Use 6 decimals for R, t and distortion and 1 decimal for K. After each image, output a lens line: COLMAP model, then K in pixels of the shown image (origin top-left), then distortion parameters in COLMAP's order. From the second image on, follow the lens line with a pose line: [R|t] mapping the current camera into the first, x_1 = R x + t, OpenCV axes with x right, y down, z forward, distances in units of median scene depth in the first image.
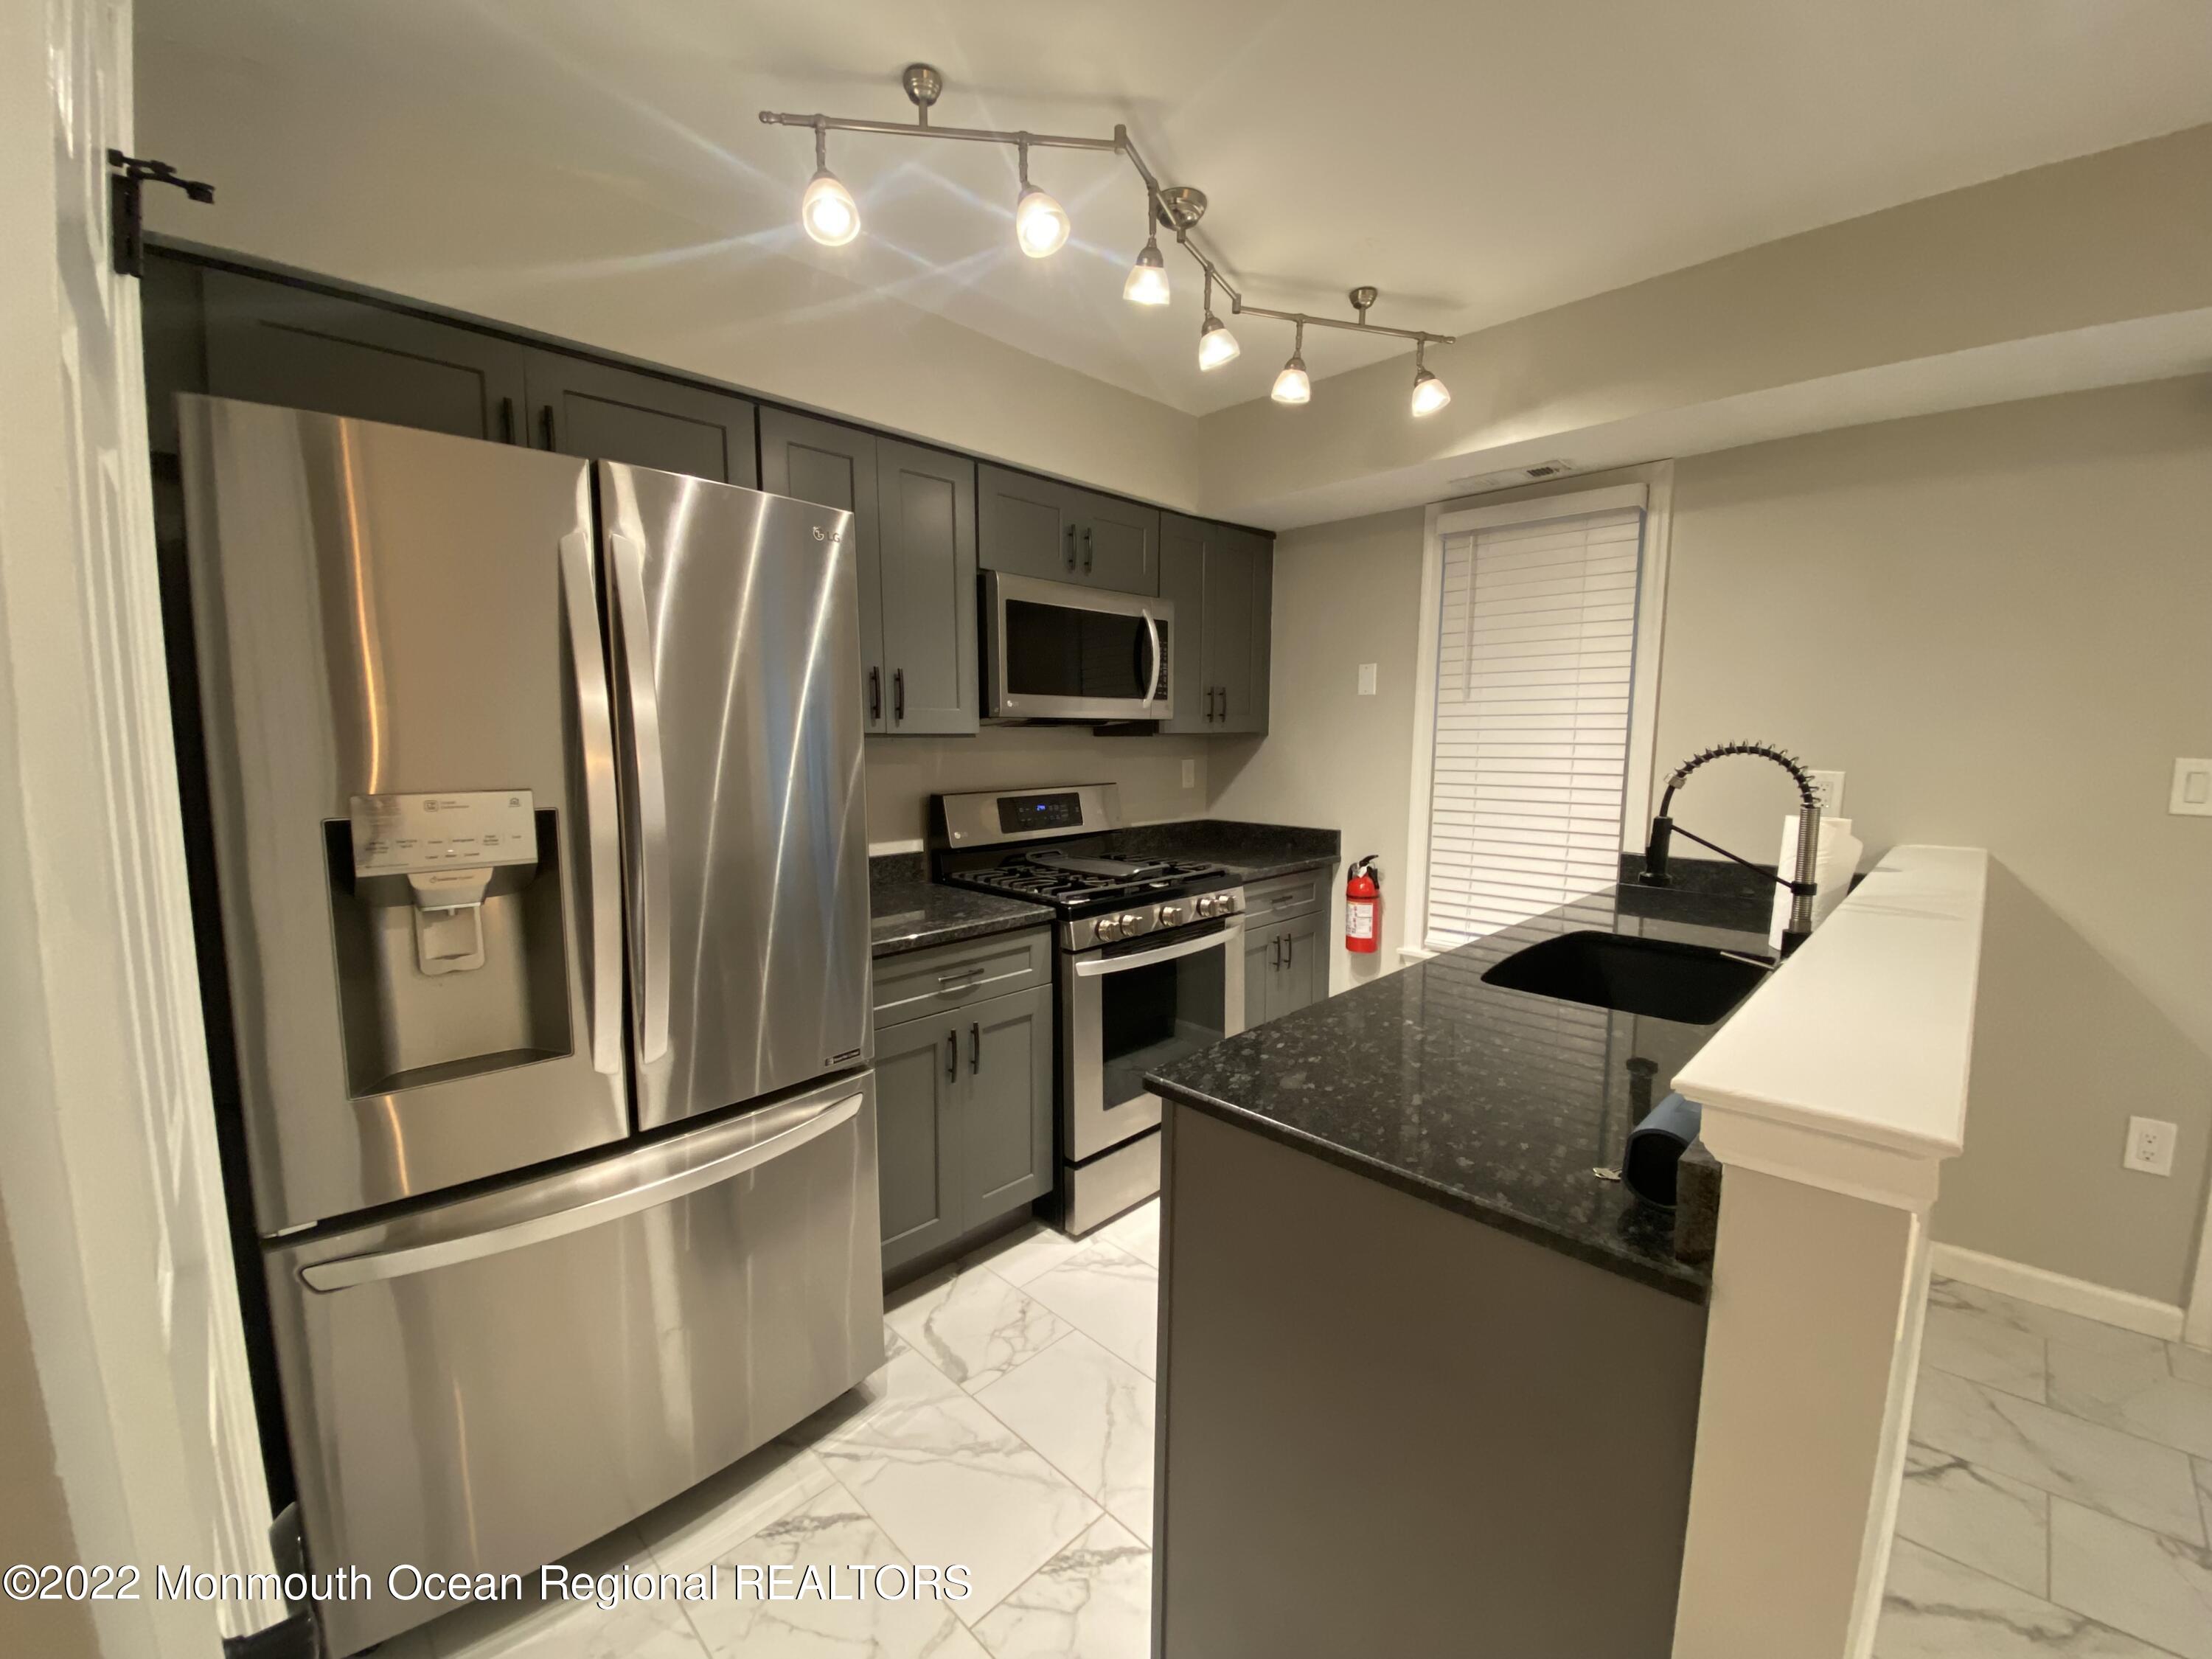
lens RADIAL K [[913.3, 0, 1106.0], [0, 913.3, 829.5], [0, 0, 1]] dist [0.001716, -0.009424]
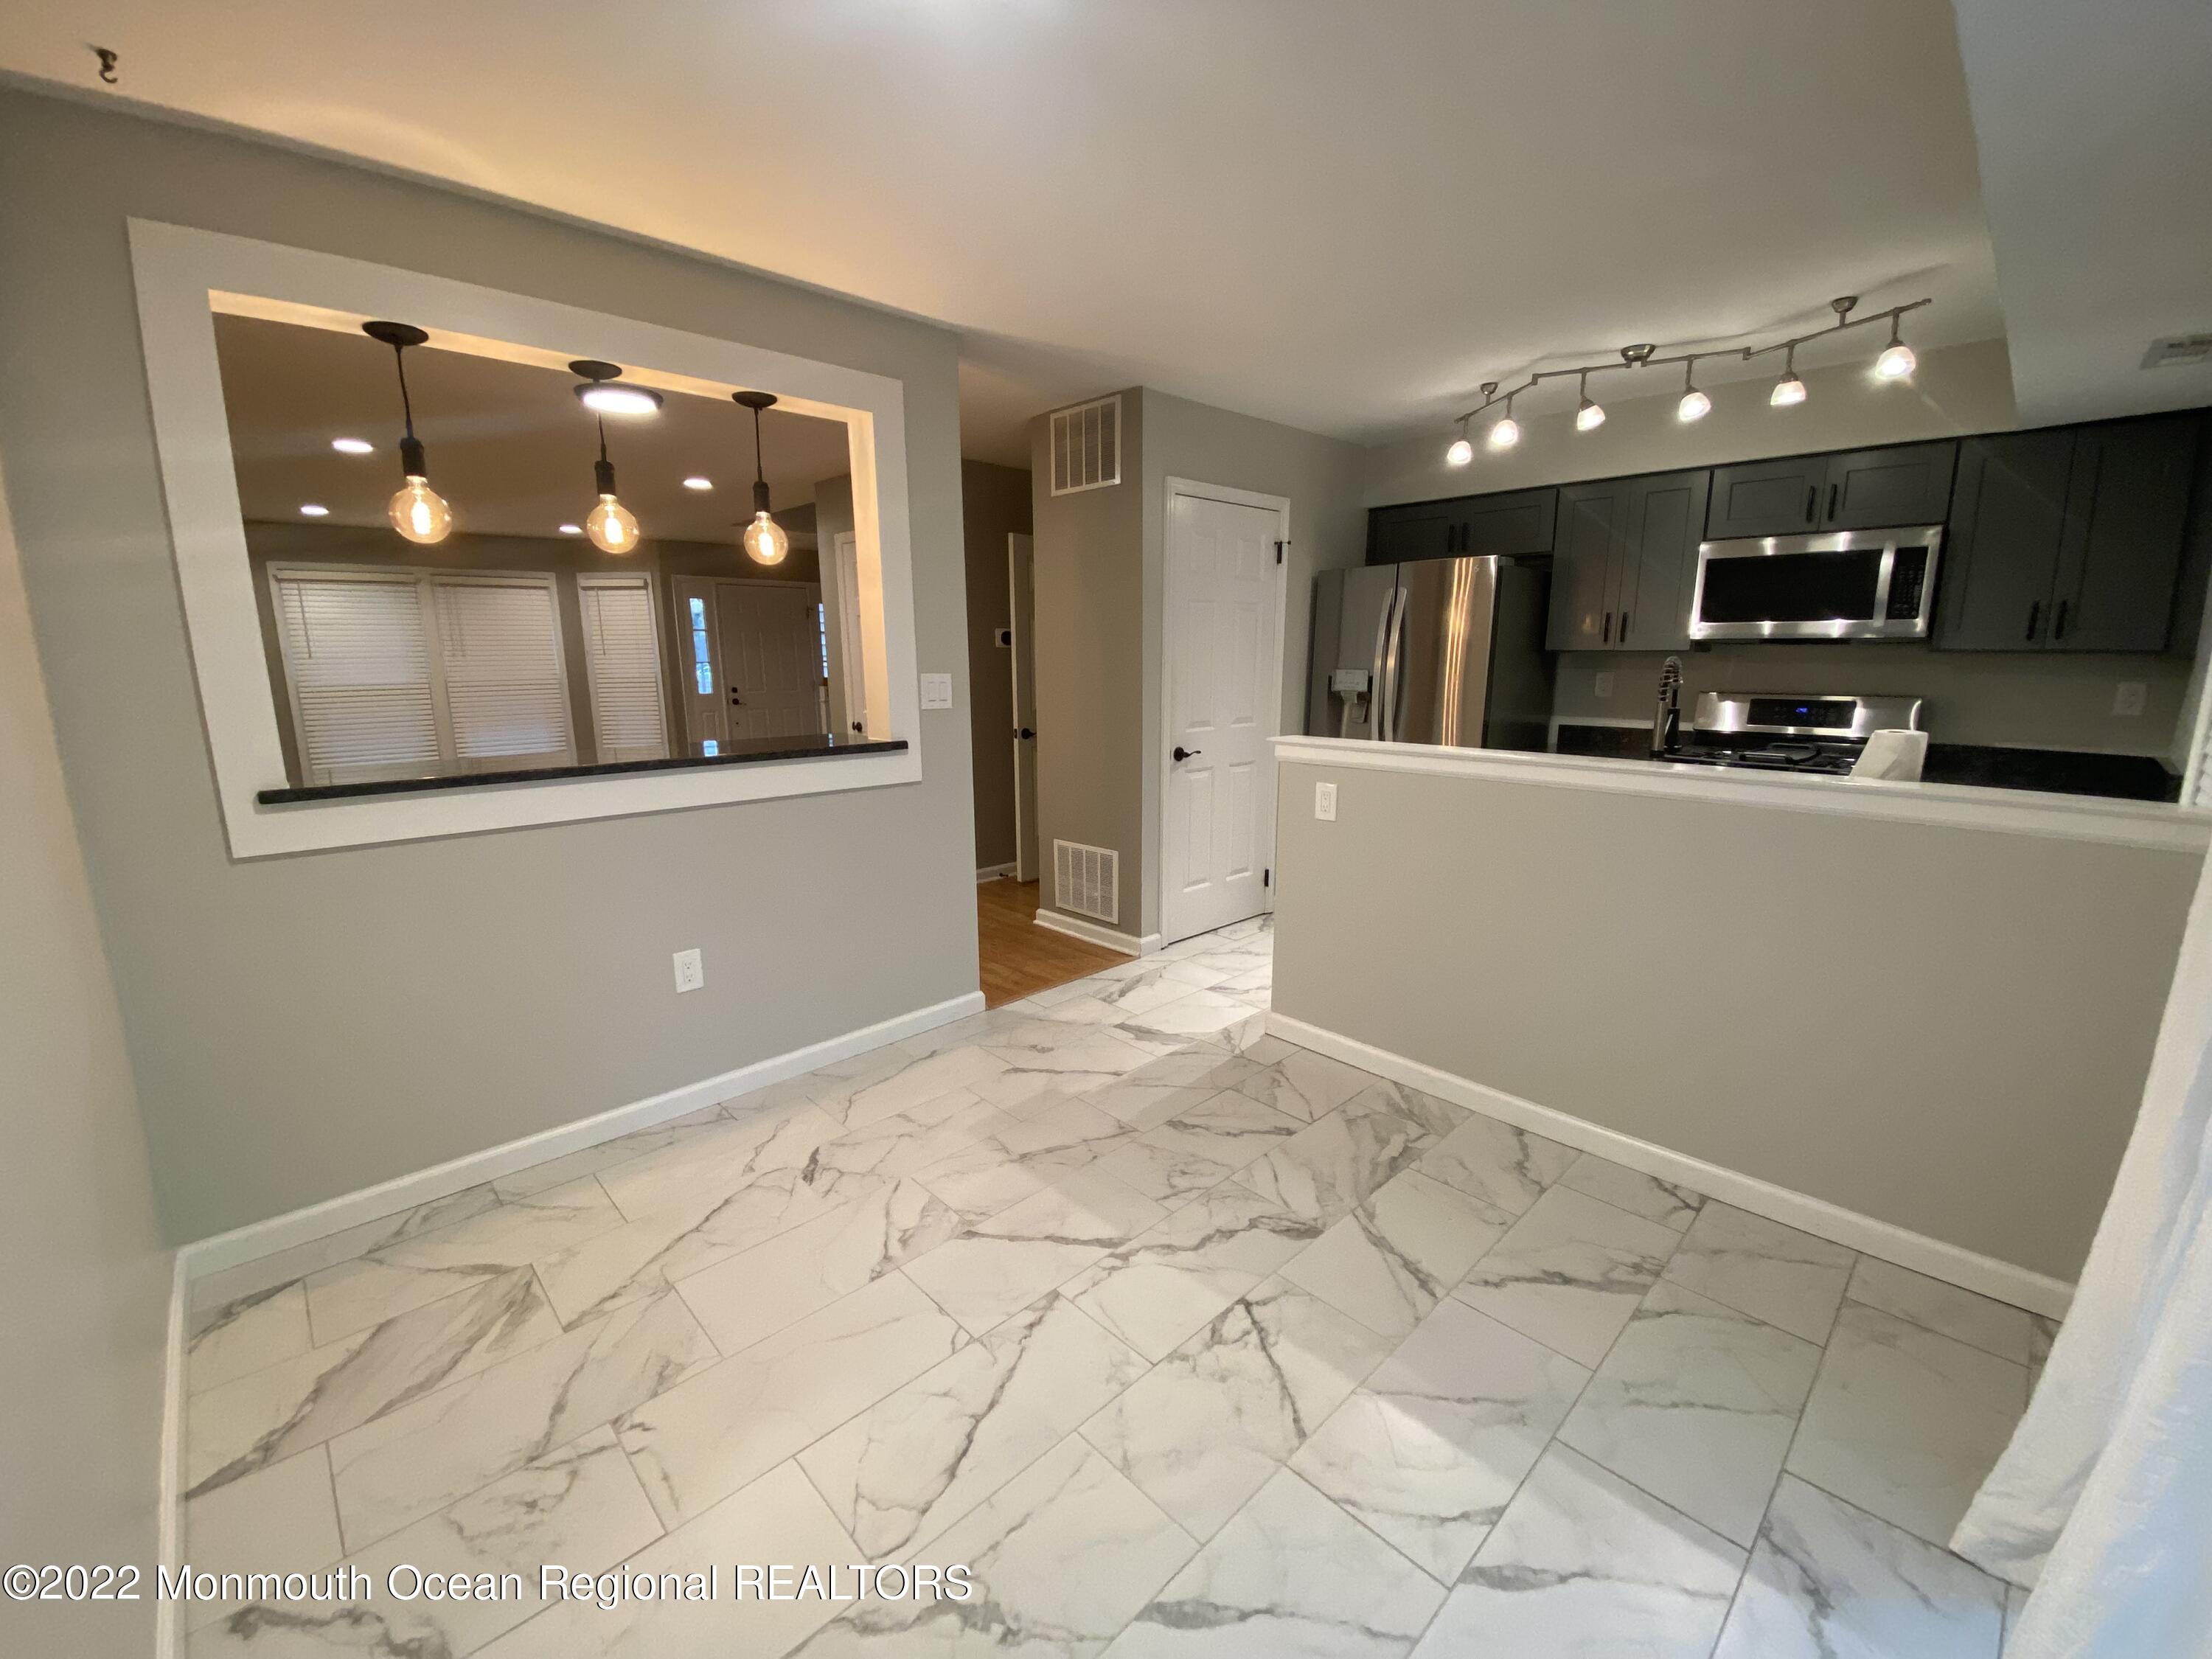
lens RADIAL K [[890.7, 0, 1096.4], [0, 890.7, 828.9], [0, 0, 1]] dist [0.022649, -0.023764]
pose [[-0.037738, 0.199859, -0.979098, 1.512437], [-0.101197, 0.973994, 0.202718, -0.016619], [0.994150, 0.106732, -0.016531, 0.059765]]
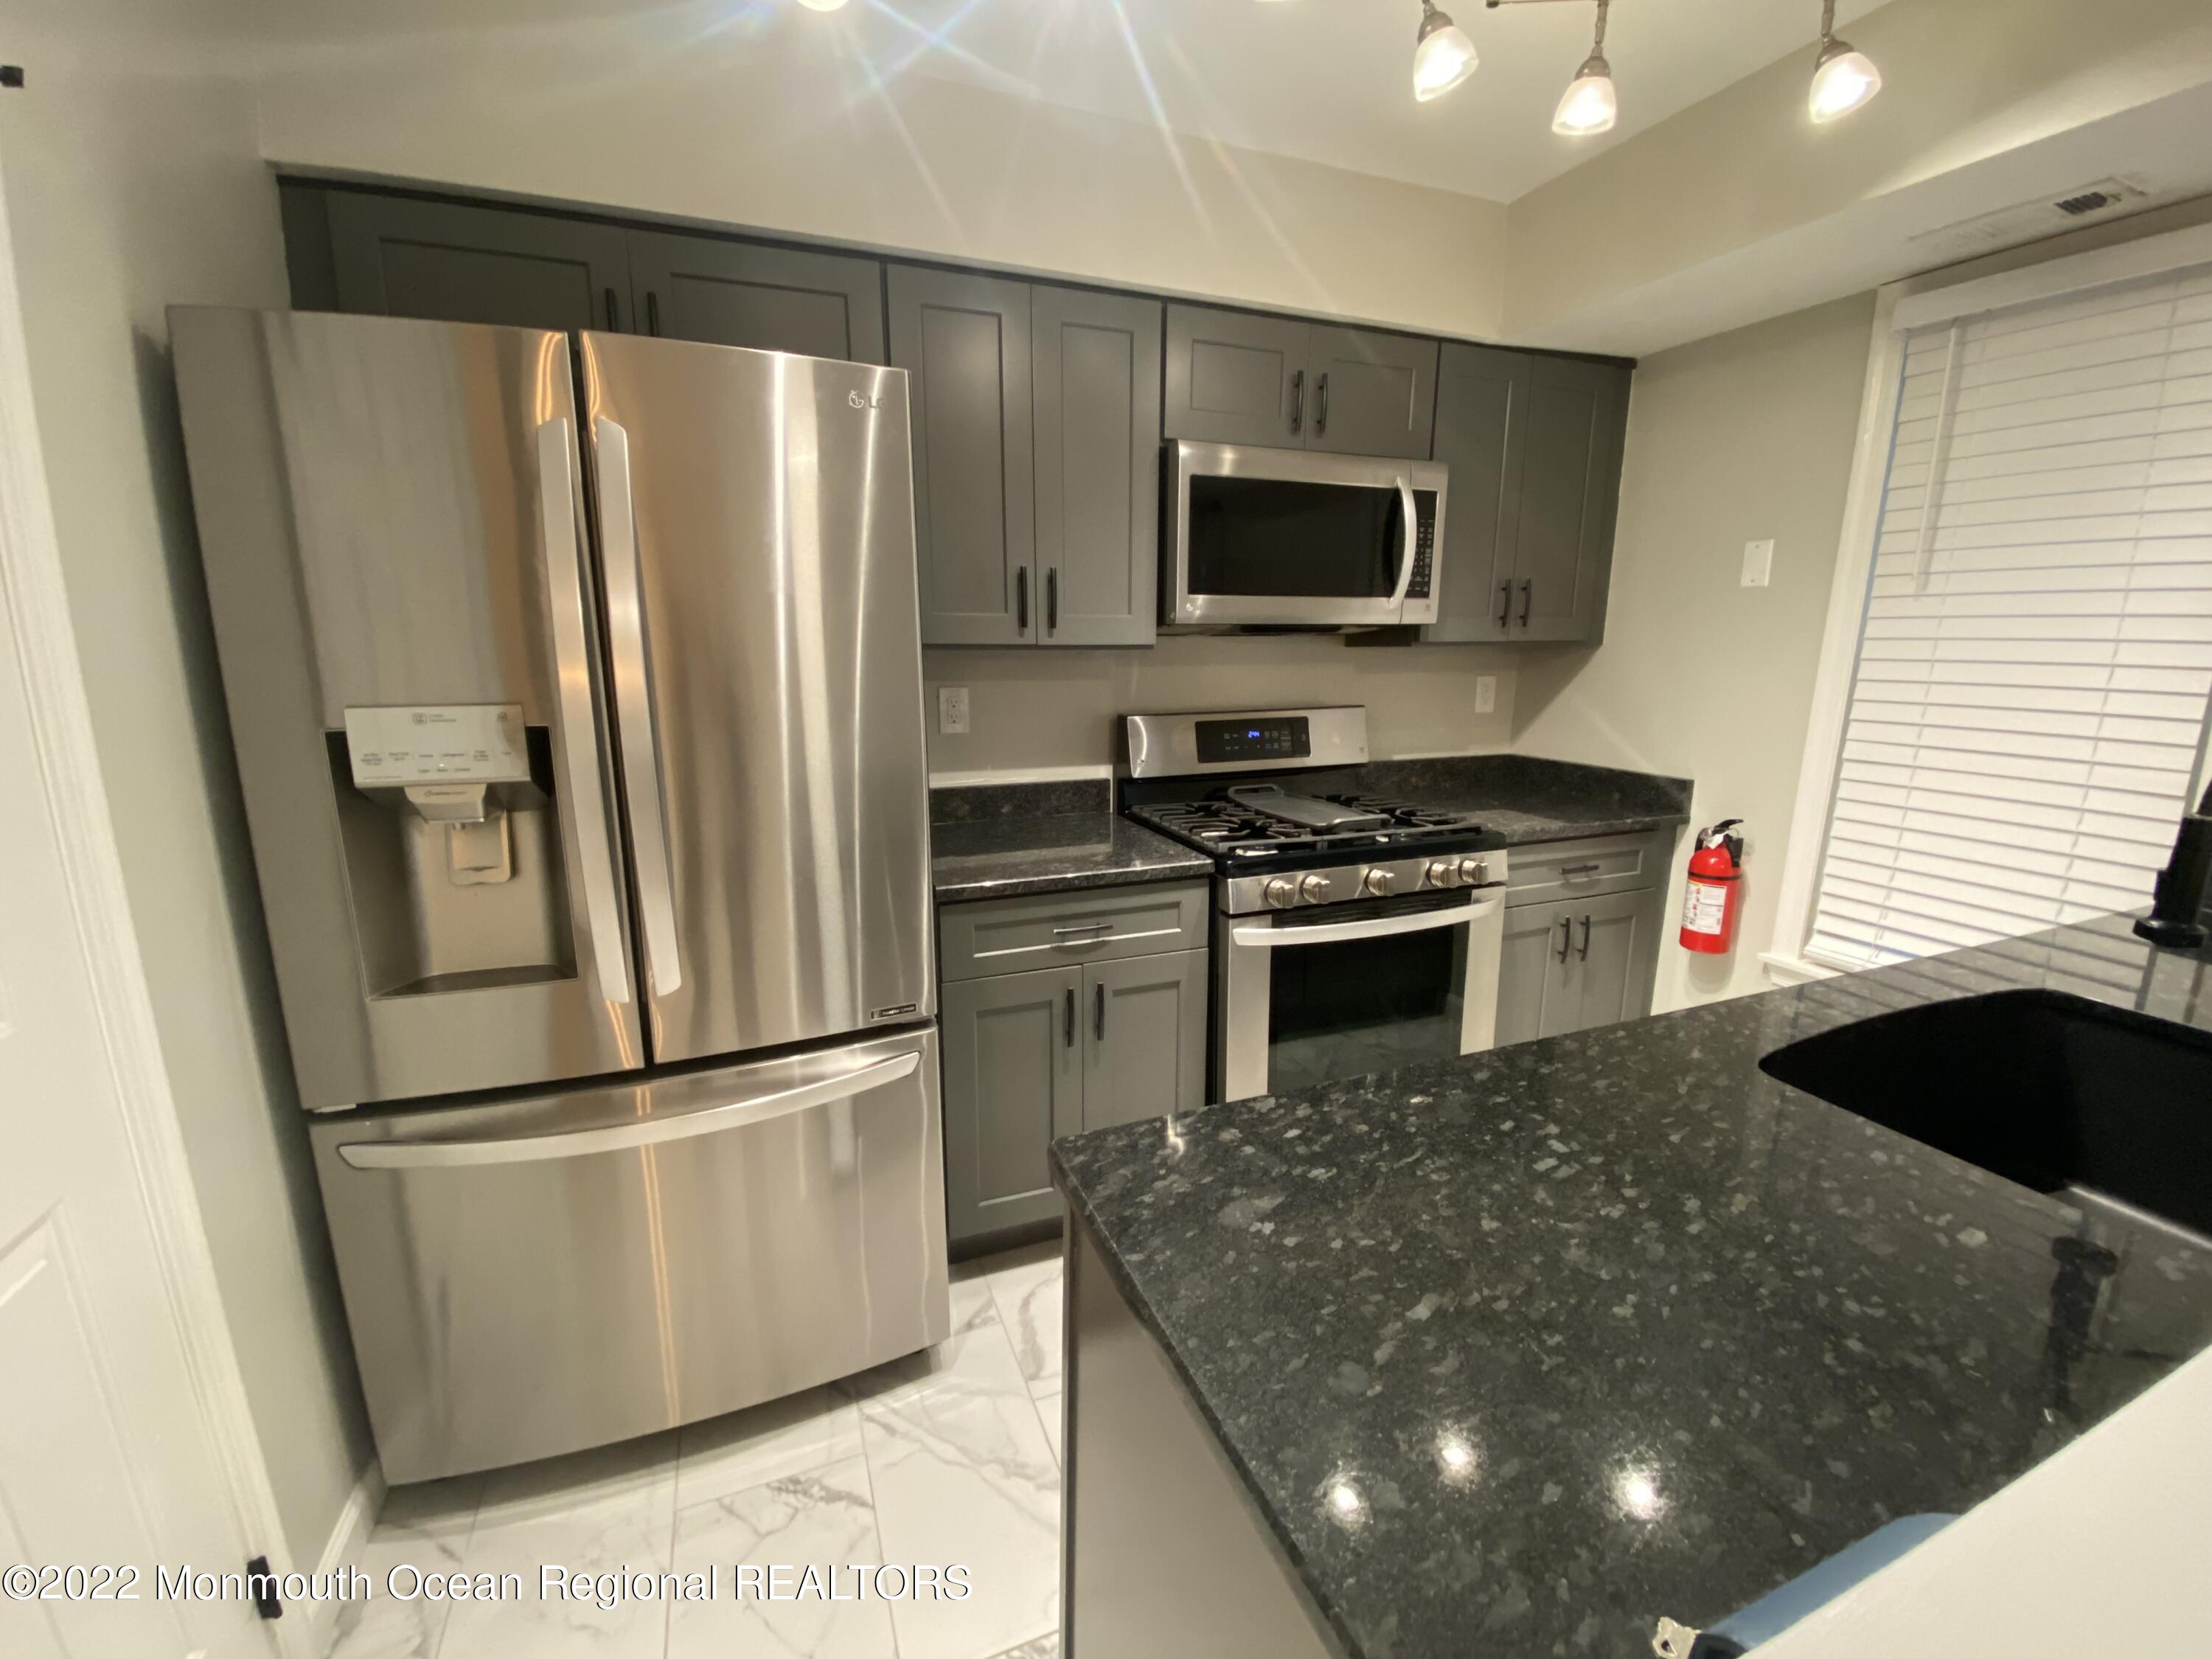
lens RADIAL K [[923.5, 0, 1096.0], [0, 923.5, 834.4], [0, 0, 1]] dist [0.025845, -0.025204]
pose [[0.911479, 0.086075, -0.402241, 0.177018], [-0.045064, 0.992871, 0.110348, -0.023781], [0.408872, -0.082453, 0.908859, 0.194549]]
